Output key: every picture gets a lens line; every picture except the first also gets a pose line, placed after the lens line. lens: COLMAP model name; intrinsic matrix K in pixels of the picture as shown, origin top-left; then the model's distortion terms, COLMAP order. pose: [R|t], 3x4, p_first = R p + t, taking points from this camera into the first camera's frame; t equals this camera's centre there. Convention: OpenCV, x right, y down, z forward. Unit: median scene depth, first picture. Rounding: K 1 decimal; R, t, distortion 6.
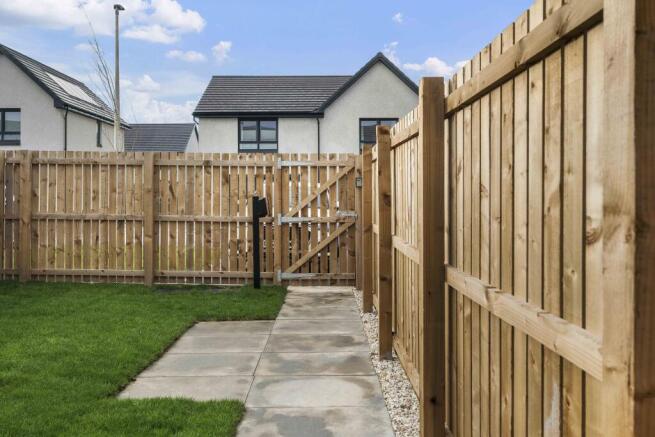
lens RADIAL K [[568.4, 0, 325.1], [0, 568.4, 190.1], [0, 0, 1]] dist [-0.003657, -0.004074]
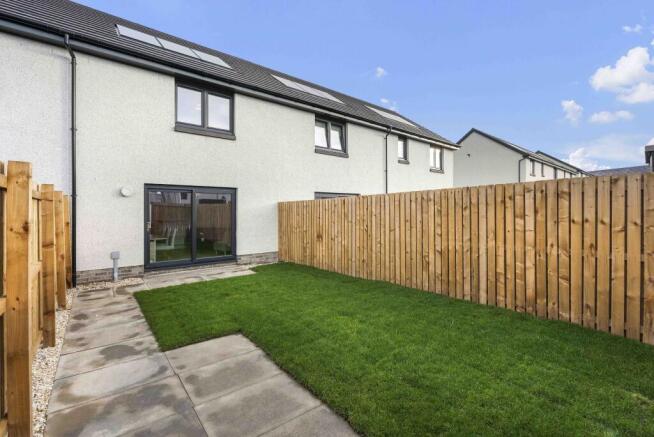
lens RADIAL K [[290.1, 0, 325.9], [0, 290.1, 212.2], [0, 0, 1]] dist [-0.004600, 0.000676]
pose [[-0.780031, 0.010717, -0.625649, 0.009931], [0.013064, 0.999914, 0.000840, -0.021738], [0.625605, -0.007518, -0.780104, 0.920599]]
